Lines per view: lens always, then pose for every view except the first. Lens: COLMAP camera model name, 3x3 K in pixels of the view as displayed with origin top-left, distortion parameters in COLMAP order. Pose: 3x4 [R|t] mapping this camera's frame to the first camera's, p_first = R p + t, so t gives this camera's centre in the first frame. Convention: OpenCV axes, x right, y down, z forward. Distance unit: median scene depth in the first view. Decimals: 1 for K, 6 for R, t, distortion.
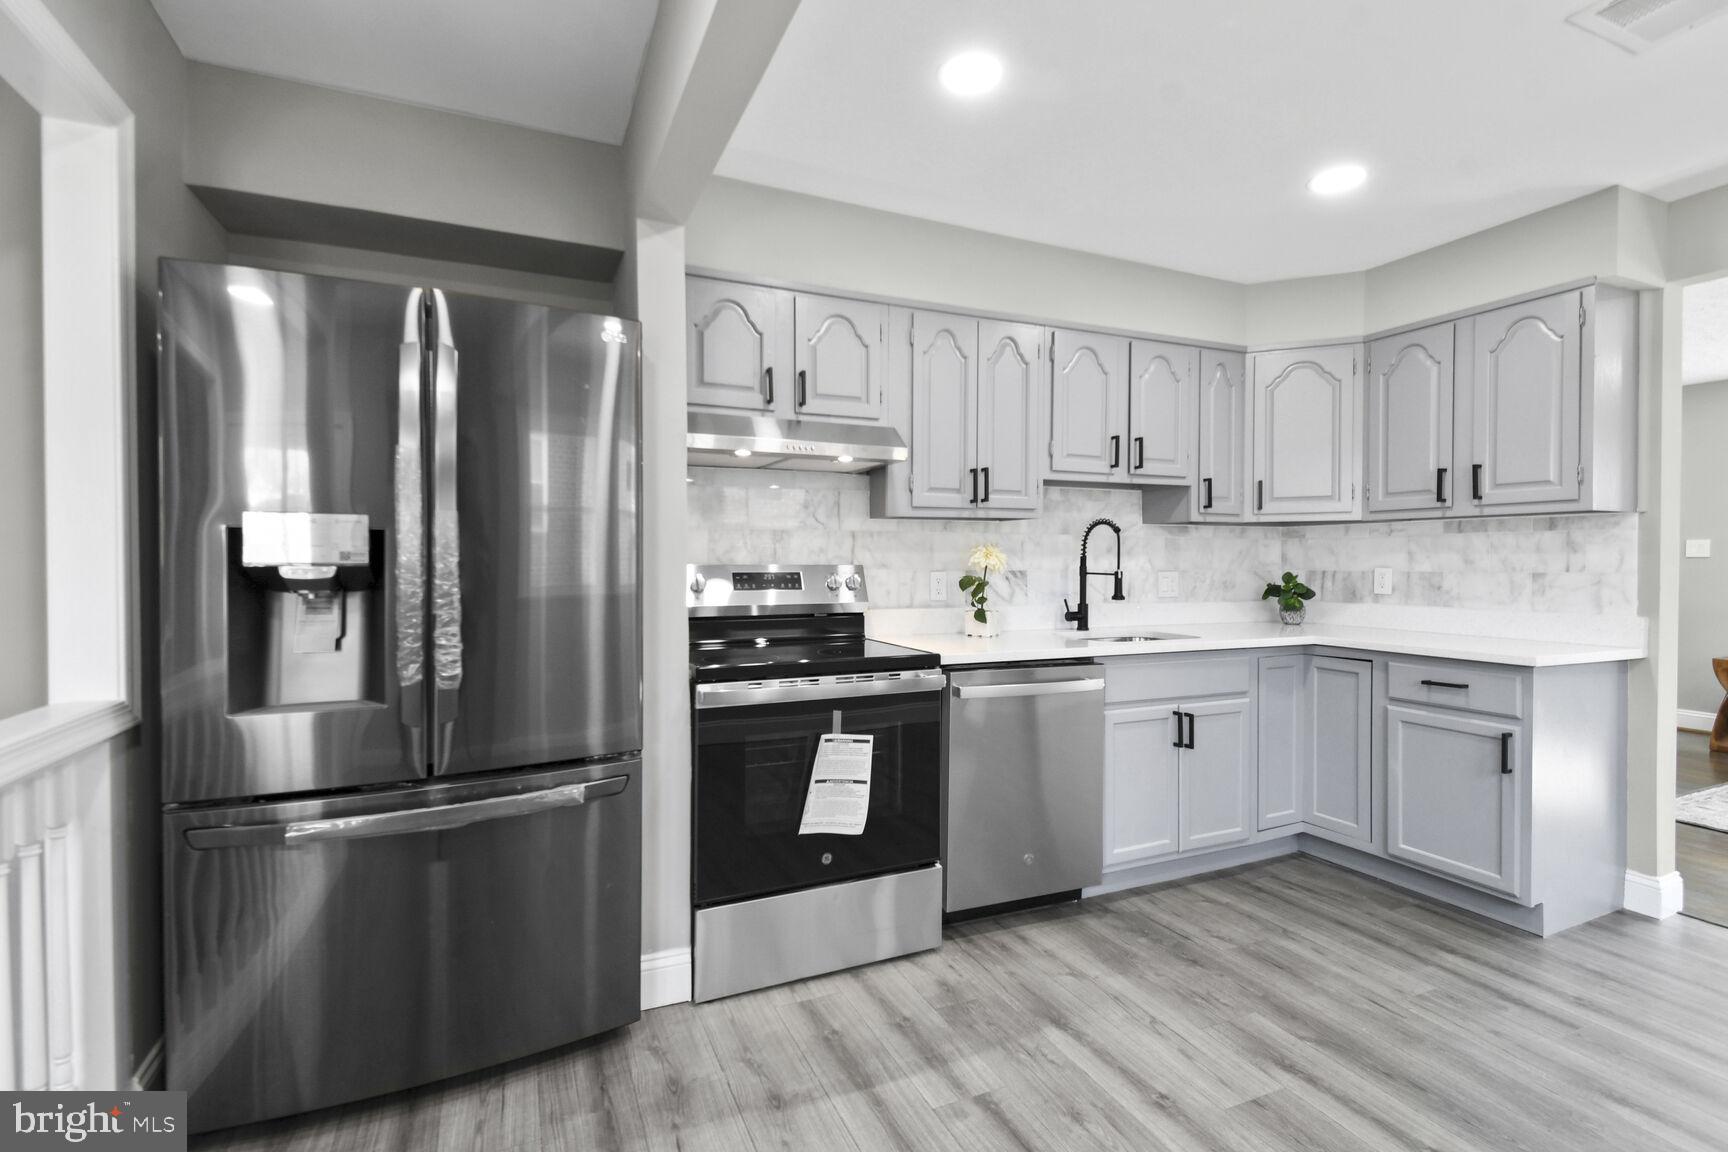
lens RADIAL K [[822.1, 0, 866.7], [0, 822.1, 561.8], [0, 0, 1]] dist [0.015807, -0.002428]
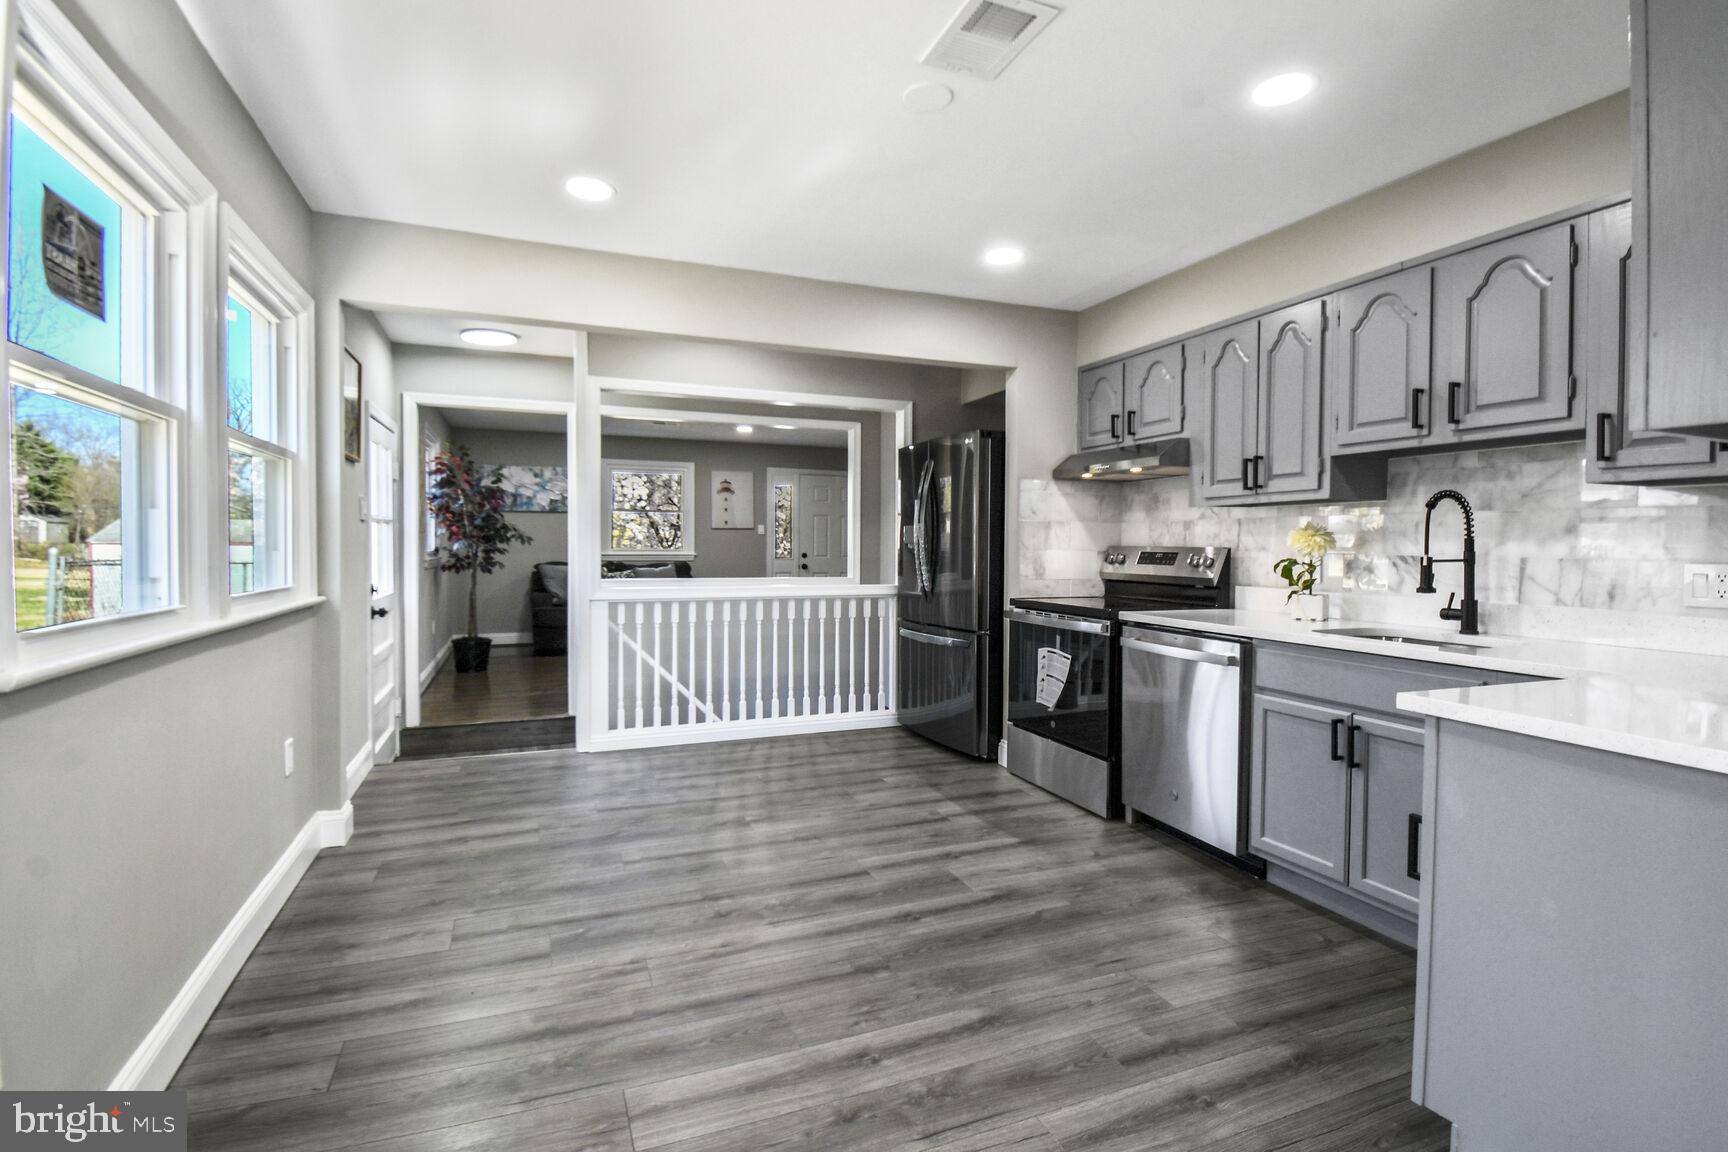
lens RADIAL K [[822.1, 0, 862.3], [0, 822.1, 567.0], [0, 0, 1]] dist [0.015807, -0.002428]
pose [[-0.049212, 0.026437, -0.998438, 1.492886], [-0.009940, 0.999587, 0.026958, 0.006603], [0.998739, 0.011251, -0.048929, 0.648530]]
